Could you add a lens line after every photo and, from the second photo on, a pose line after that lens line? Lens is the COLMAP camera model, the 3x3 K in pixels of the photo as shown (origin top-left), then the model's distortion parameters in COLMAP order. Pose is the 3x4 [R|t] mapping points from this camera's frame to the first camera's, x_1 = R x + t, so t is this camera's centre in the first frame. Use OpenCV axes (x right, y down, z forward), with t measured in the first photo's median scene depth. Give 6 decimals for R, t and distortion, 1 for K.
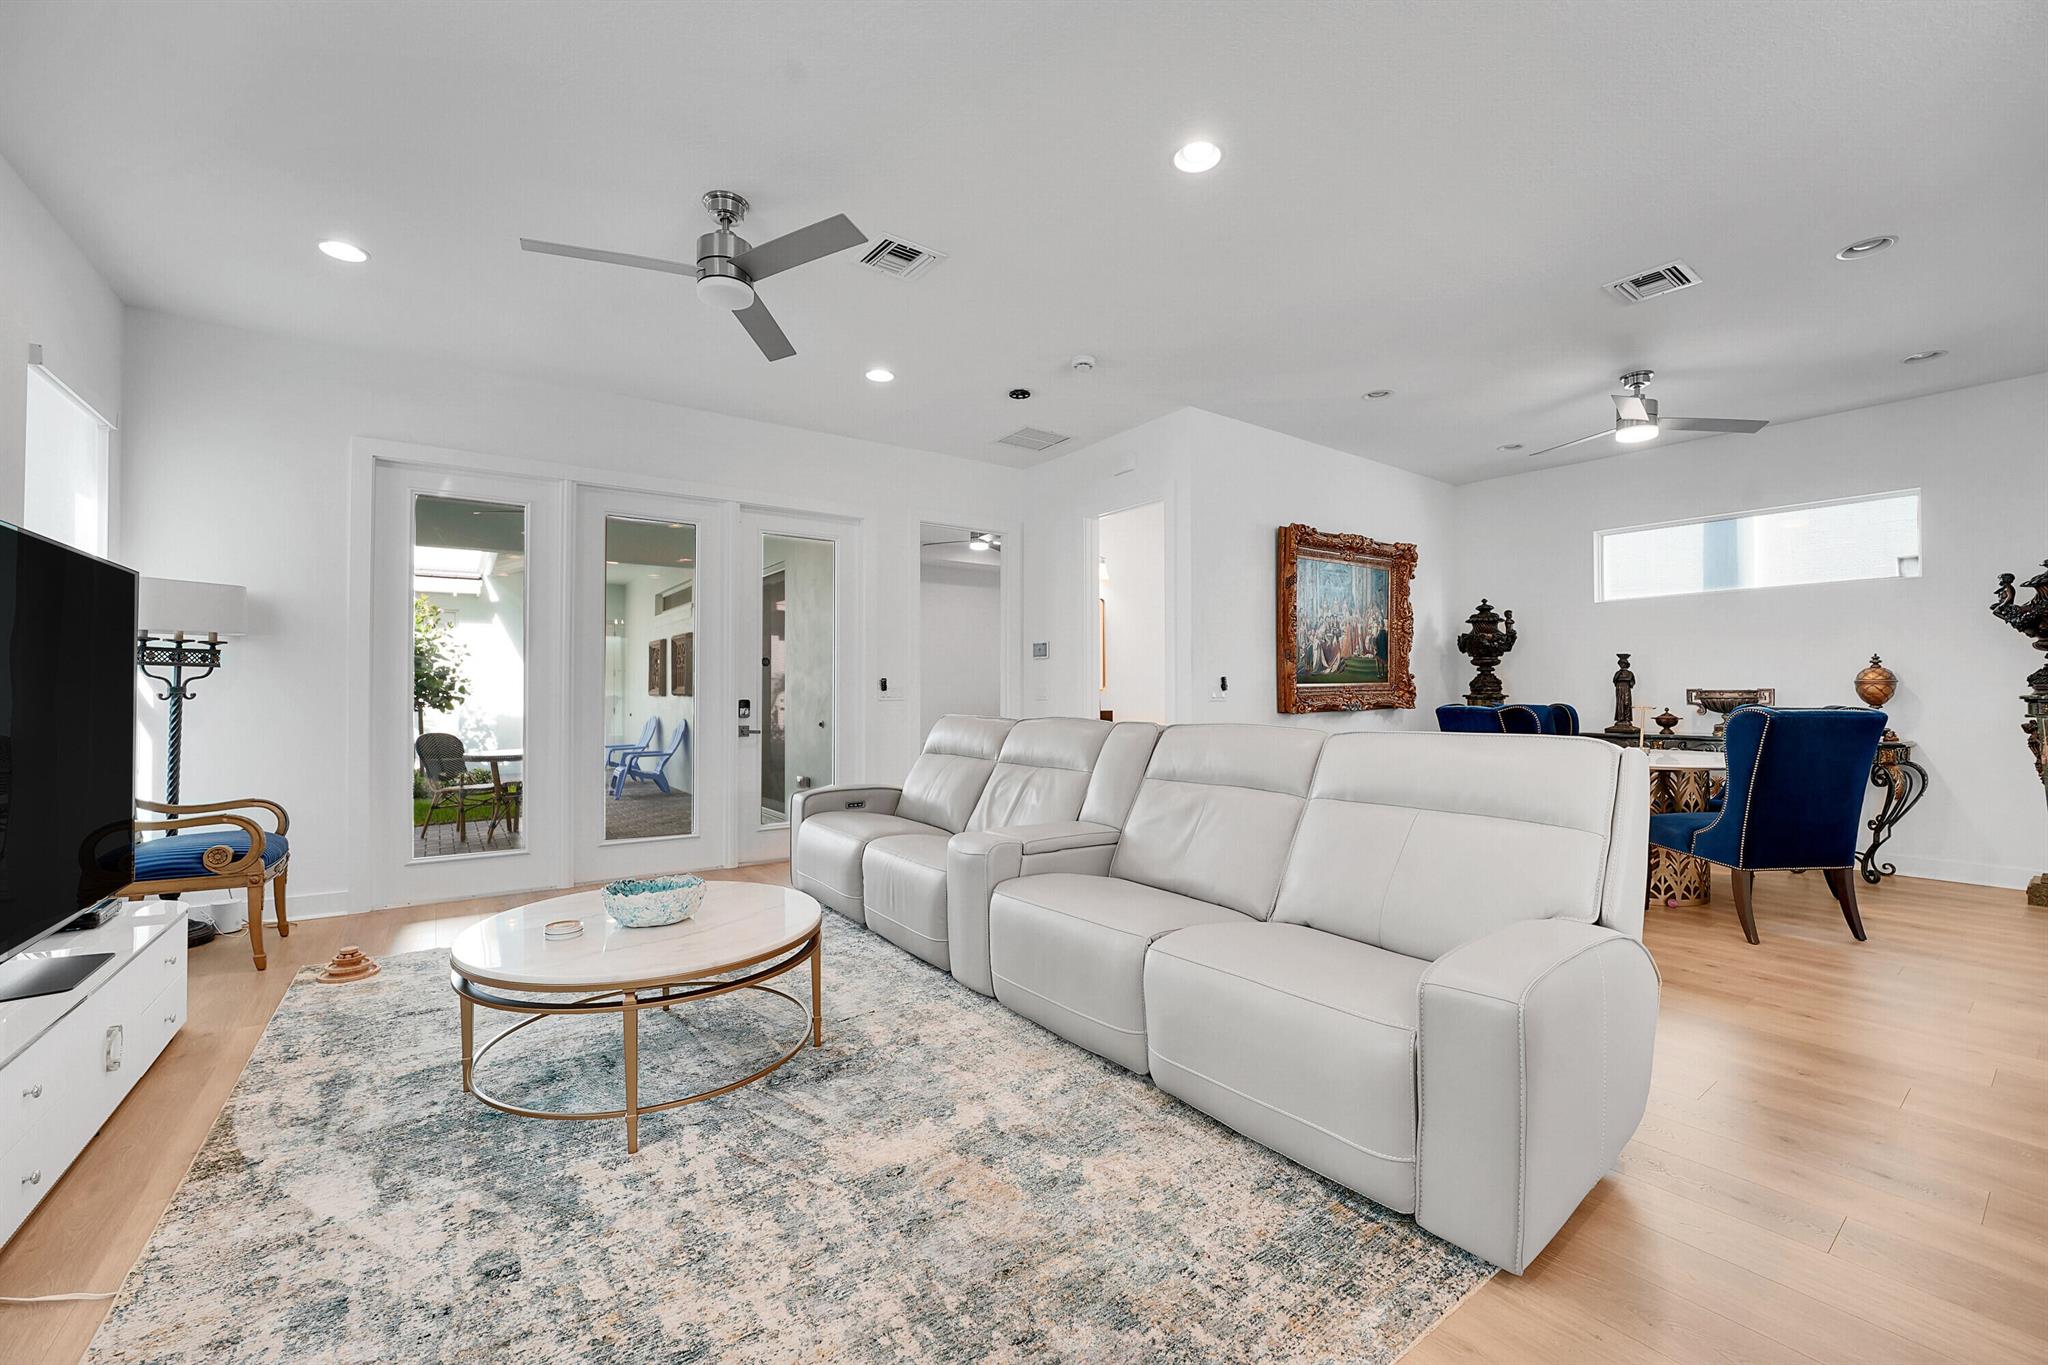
lens RADIAL K [[821.9, 0, 1028.0], [0, 821.9, 682.7], [0, 0, 1]] dist [-0.033383, 0.004361]
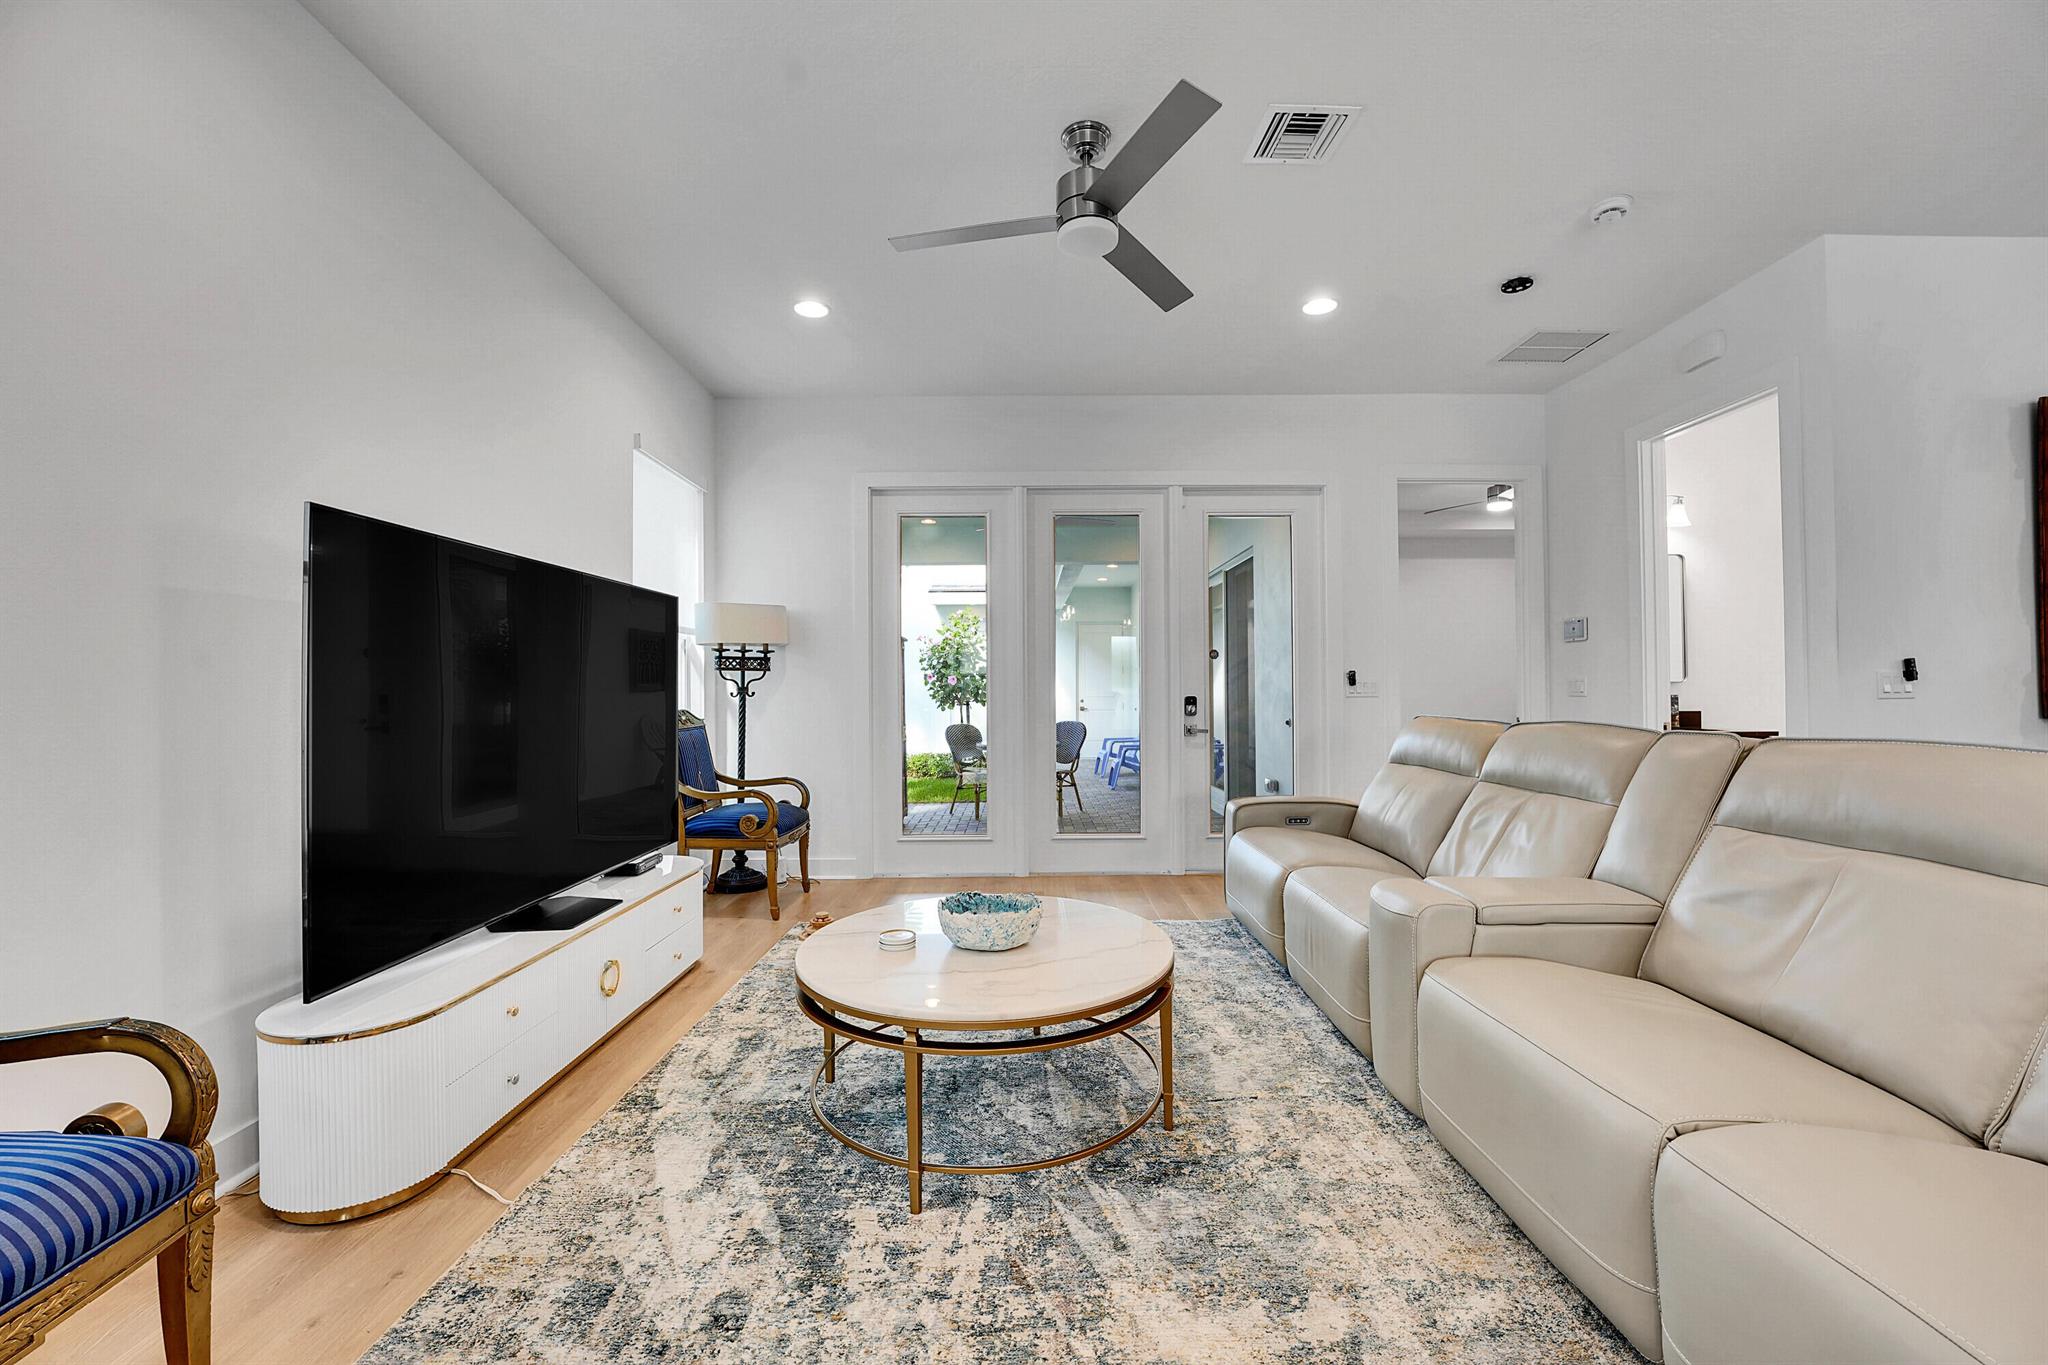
lens RADIAL K [[821.9, 0, 1028.0], [0, 821.9, 682.7], [0, 0, 1]] dist [-0.033383, 0.004361]
pose [[0.812631, -0.009926, -0.582694, 0.077973], [0.013365, 0.999909, 0.001607, 0.002530], [0.582625, -0.009094, 0.812690, 0.213499]]
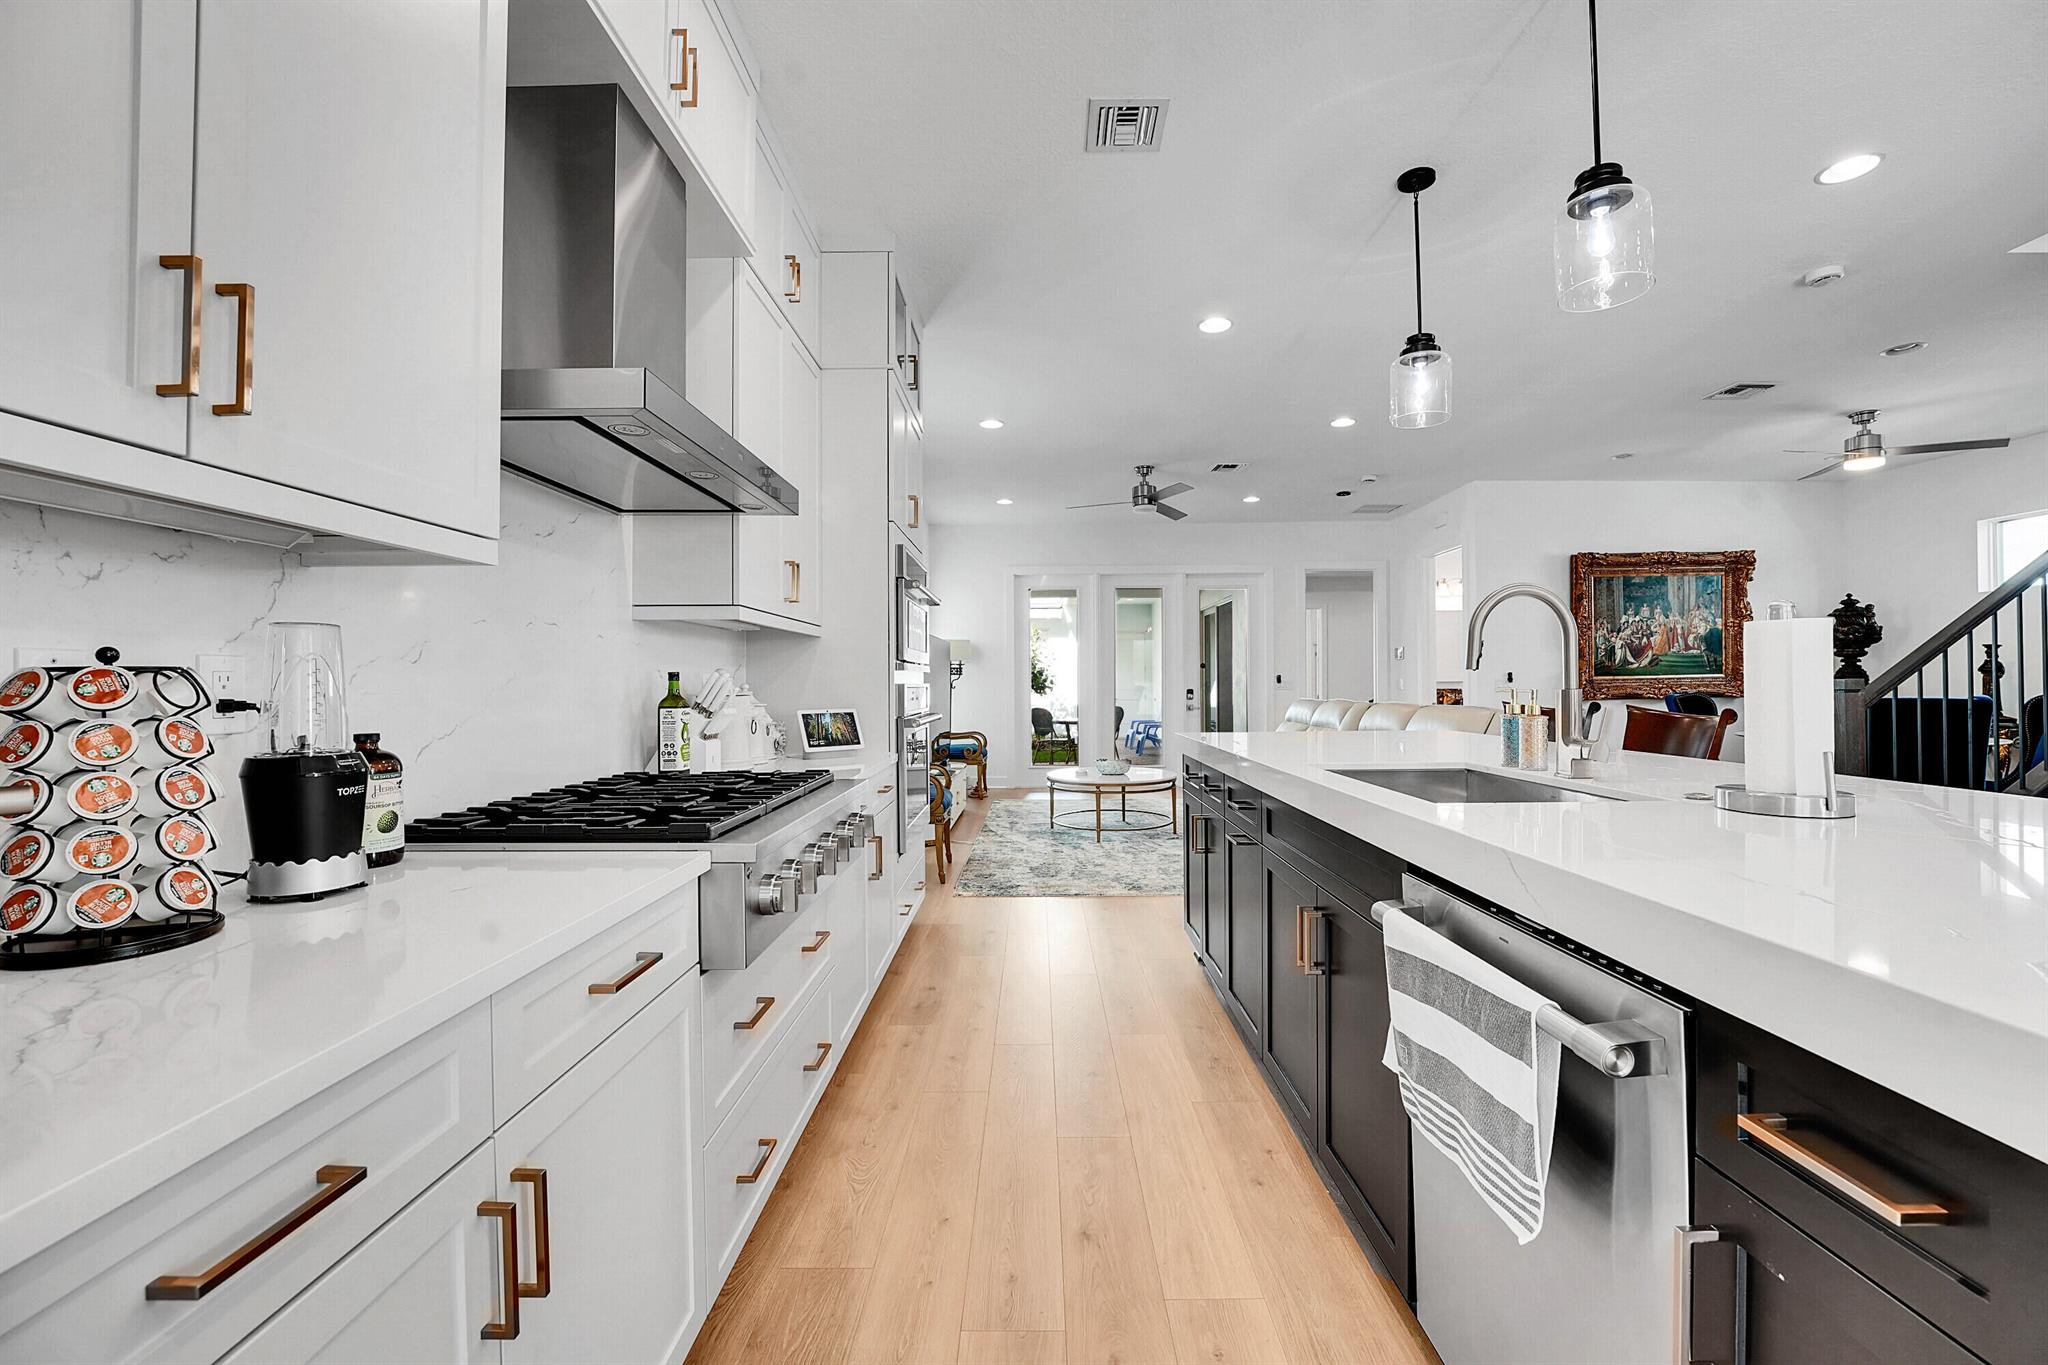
lens RADIAL K [[821.9, 0, 1028.0], [0, 821.9, 682.7], [0, 0, 1]] dist [-0.033383, 0.004361]
pose [[0.802139, -0.003762, -0.597126, 0.654033], [0.011537, 0.999891, 0.009200, -0.019011], [0.597026, -0.014269, 0.802095, -0.926946]]
